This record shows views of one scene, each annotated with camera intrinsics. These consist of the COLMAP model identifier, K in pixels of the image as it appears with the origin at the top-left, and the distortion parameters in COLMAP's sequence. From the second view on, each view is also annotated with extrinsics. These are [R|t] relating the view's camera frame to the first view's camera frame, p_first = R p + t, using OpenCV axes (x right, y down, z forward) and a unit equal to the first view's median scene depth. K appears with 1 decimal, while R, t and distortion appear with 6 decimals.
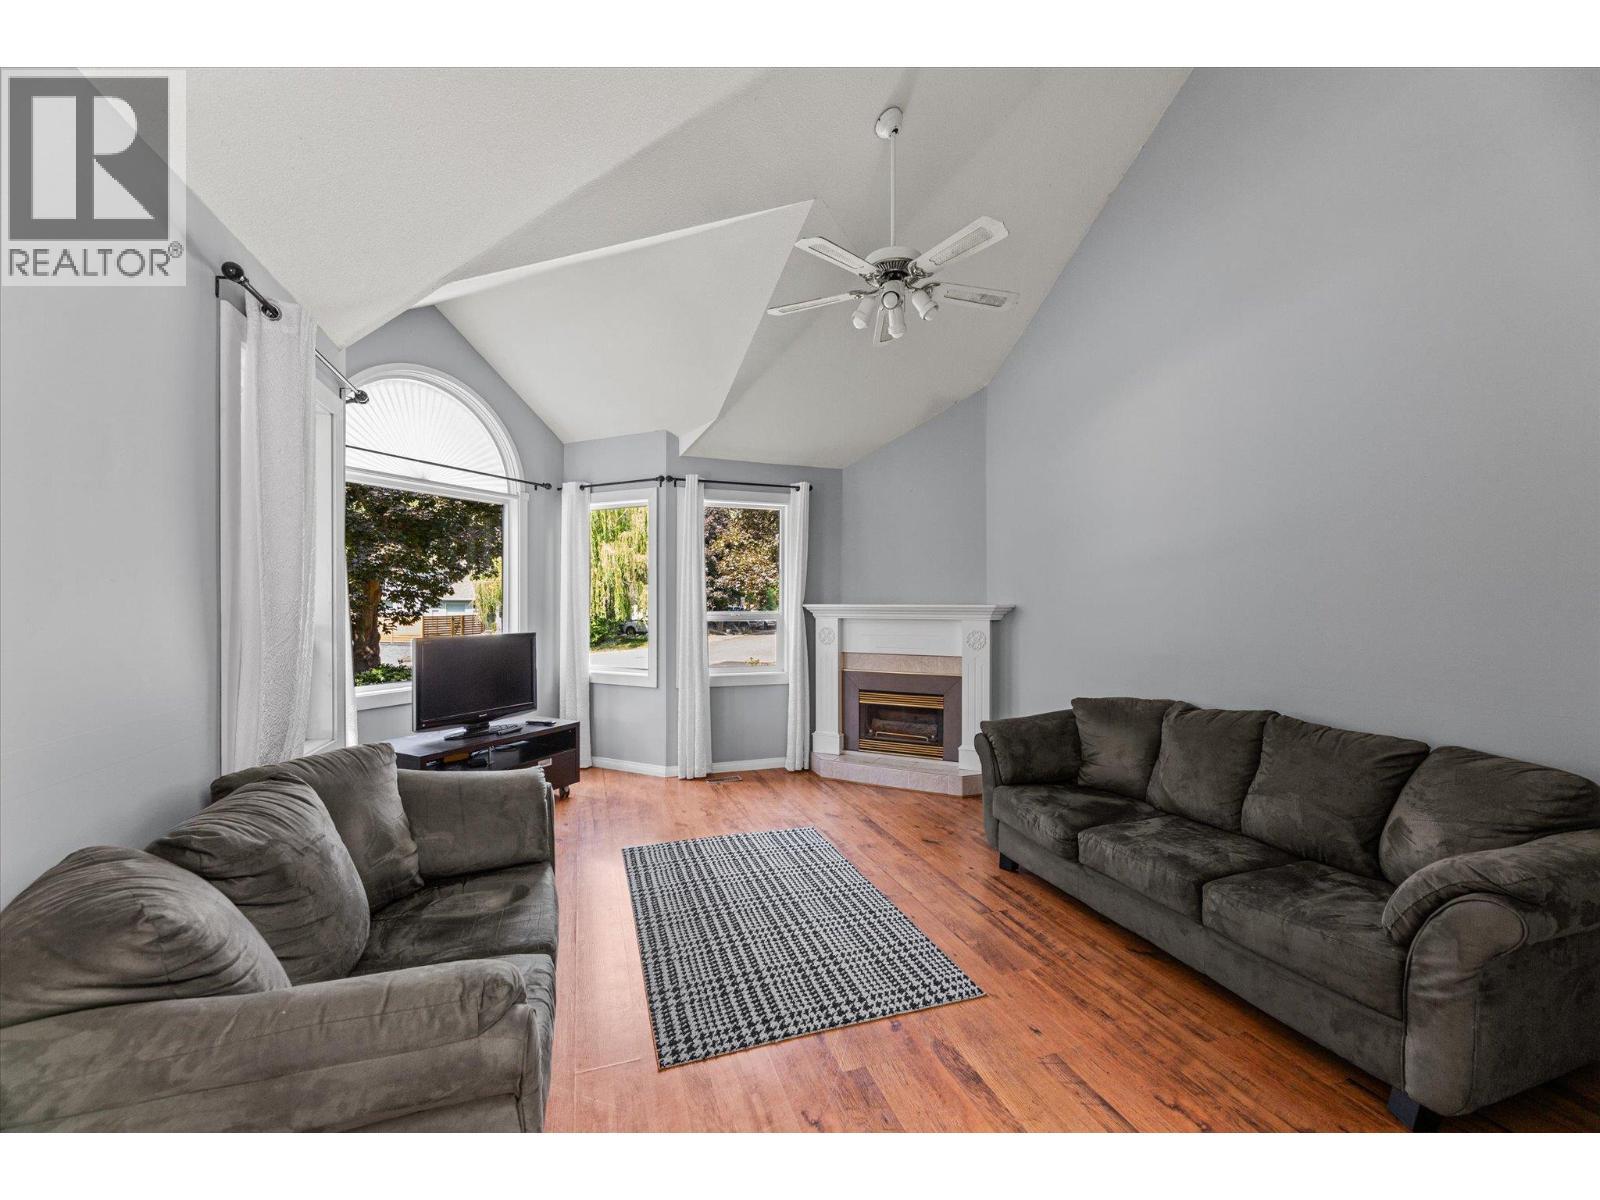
lens RADIAL K [[648.1, 0, 794.5], [0, 648.1, 603.8], [0, 0, 1]] dist [-0.000007, -0.000113]
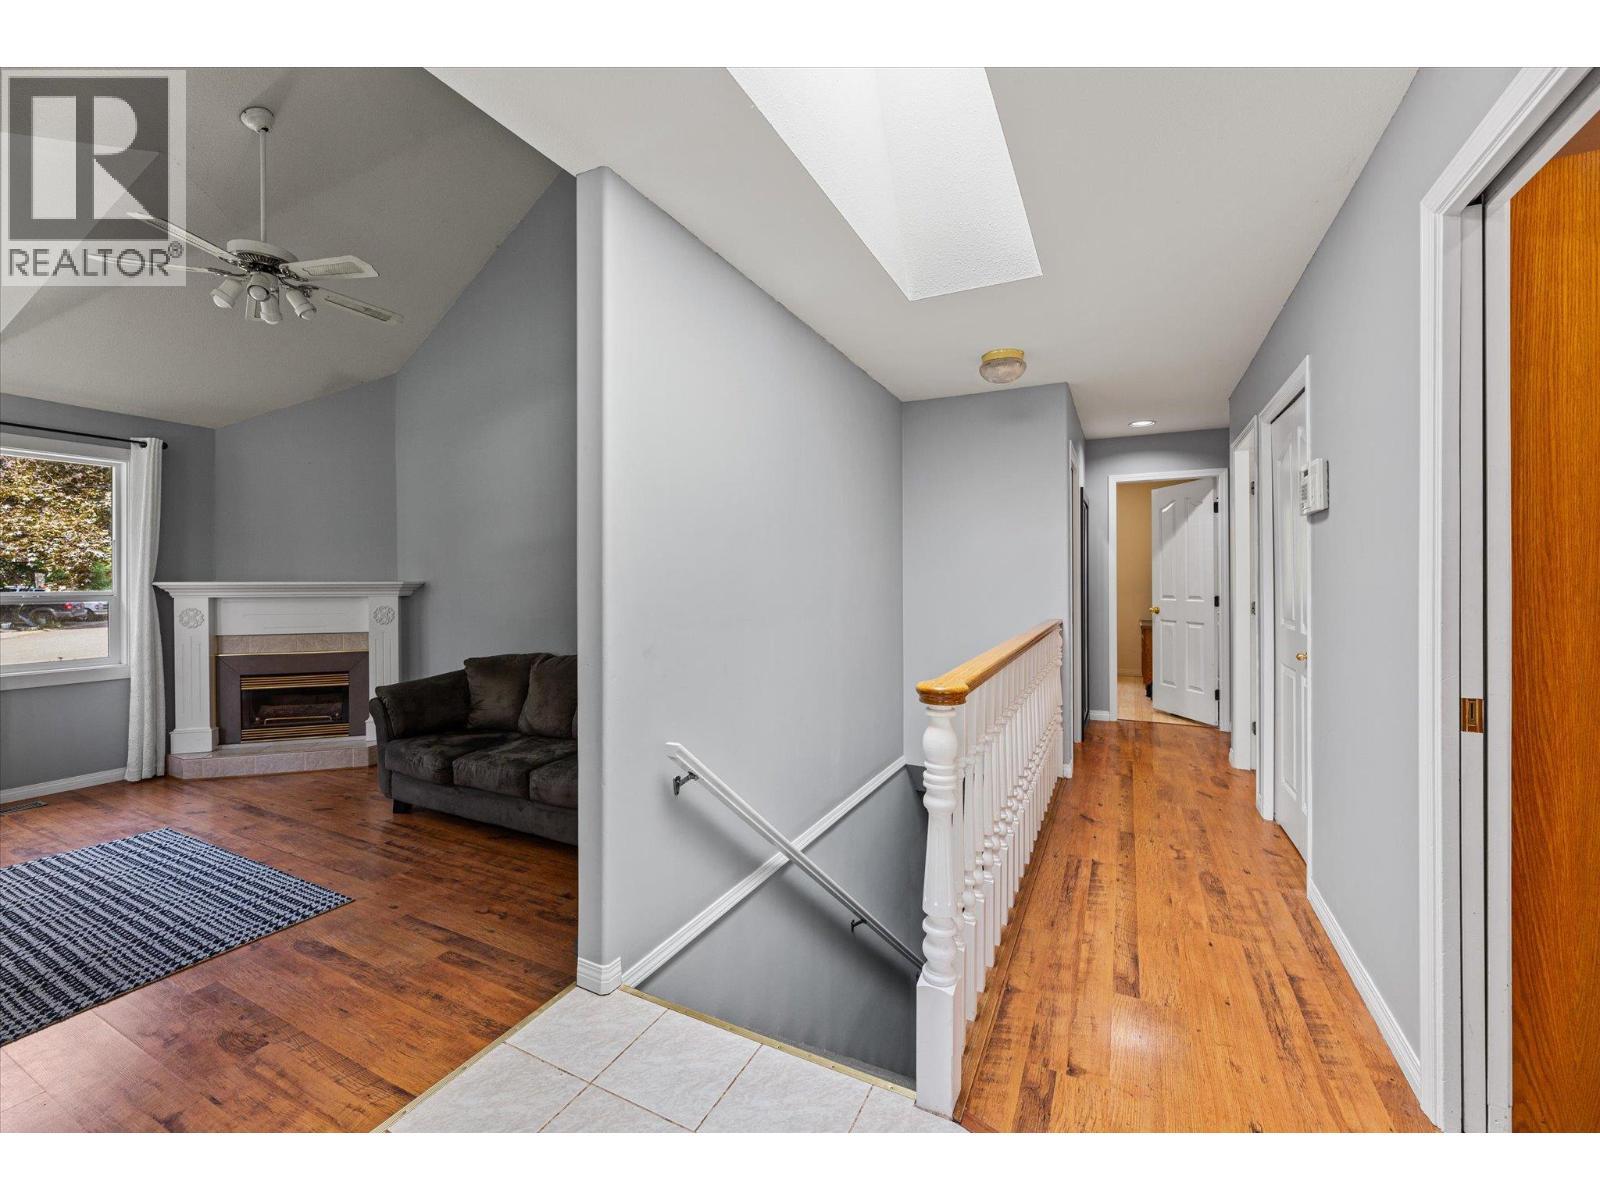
lens RADIAL K [[658.0, 0, 801.2], [0, 658.0, 582.4], [0, 0, 1]] dist [0.001150, -0.000443]
pose [[0.711911, -0.006817, 0.702237, 0.019412], [0.004969, 0.999977, 0.004669, 0.001639], [-0.702252, 0.000166, 0.711928, -0.343122]]
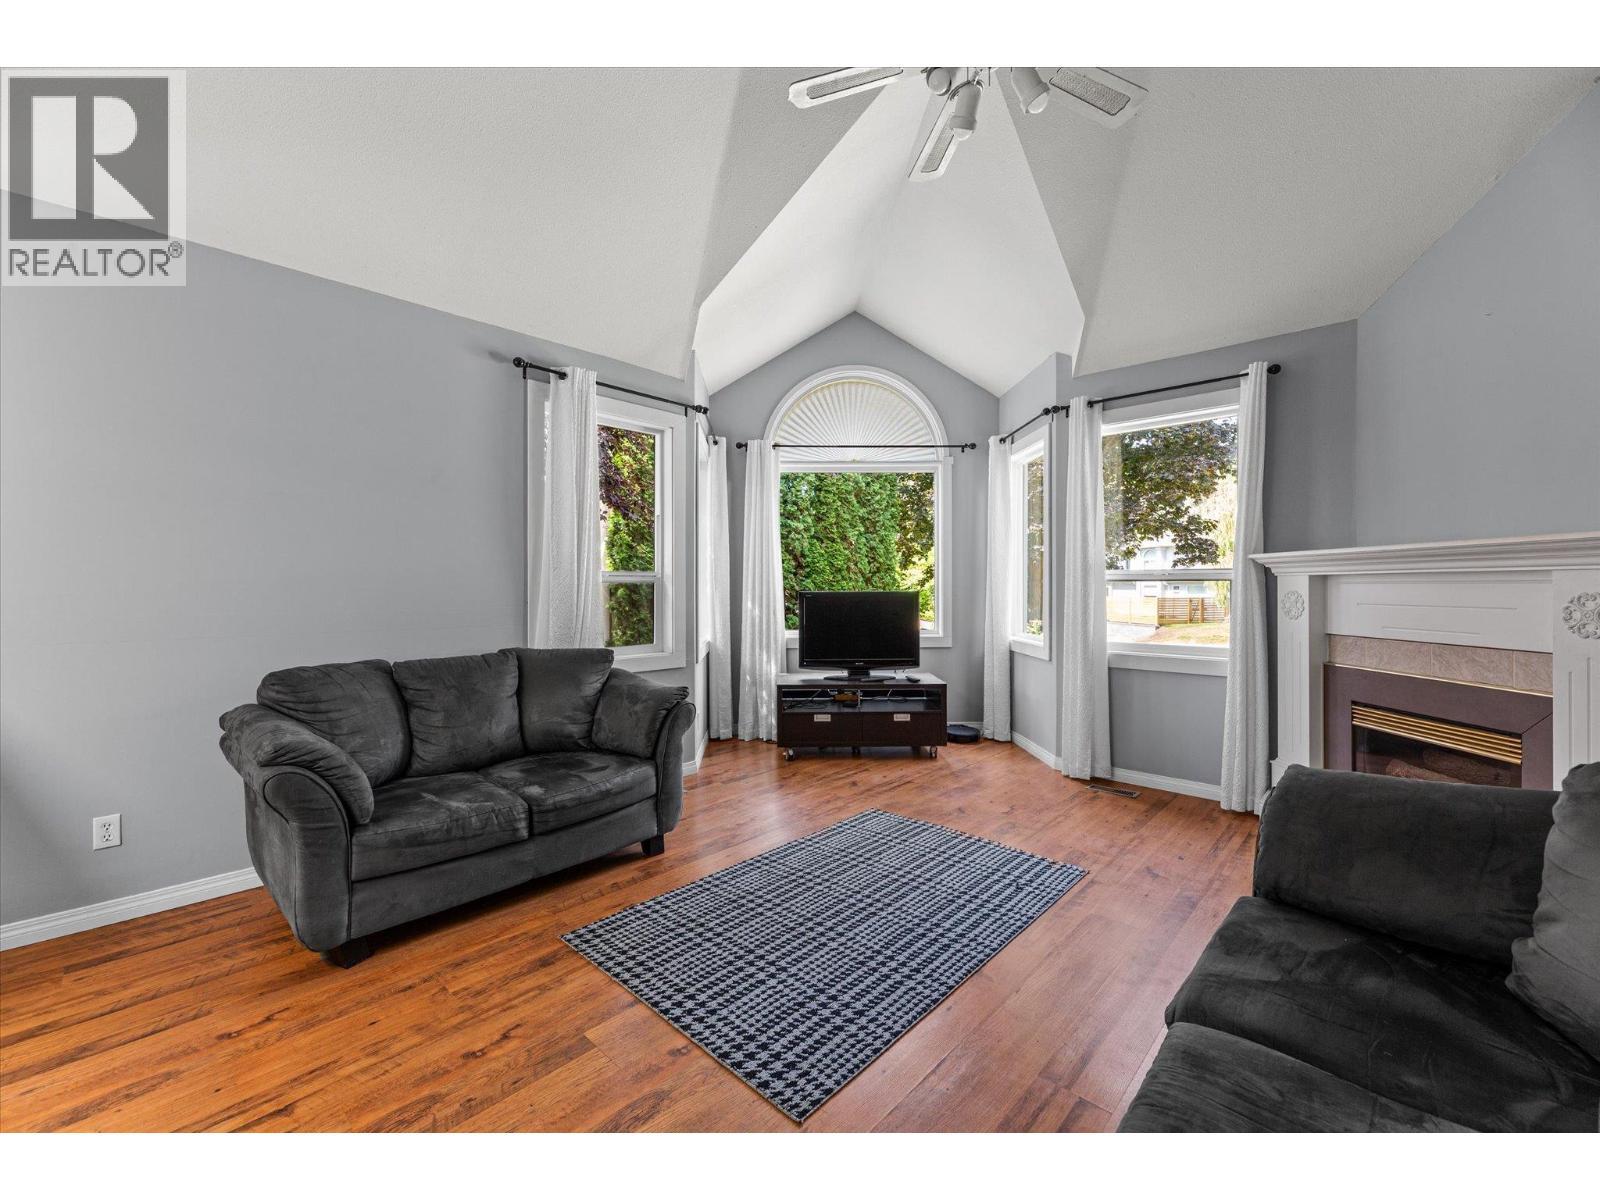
lens RADIAL K [[658.0, 0, 801.2], [0, 658.0, 582.4], [0, 0, 1]] dist [0.001150, -0.000443]
pose [[0.464594, -0.006615, -0.885499, 0.626668], [0.000174, 0.999973, -0.007379, 0.053947], [0.885524, 0.003274, 0.464583, 0.500676]]
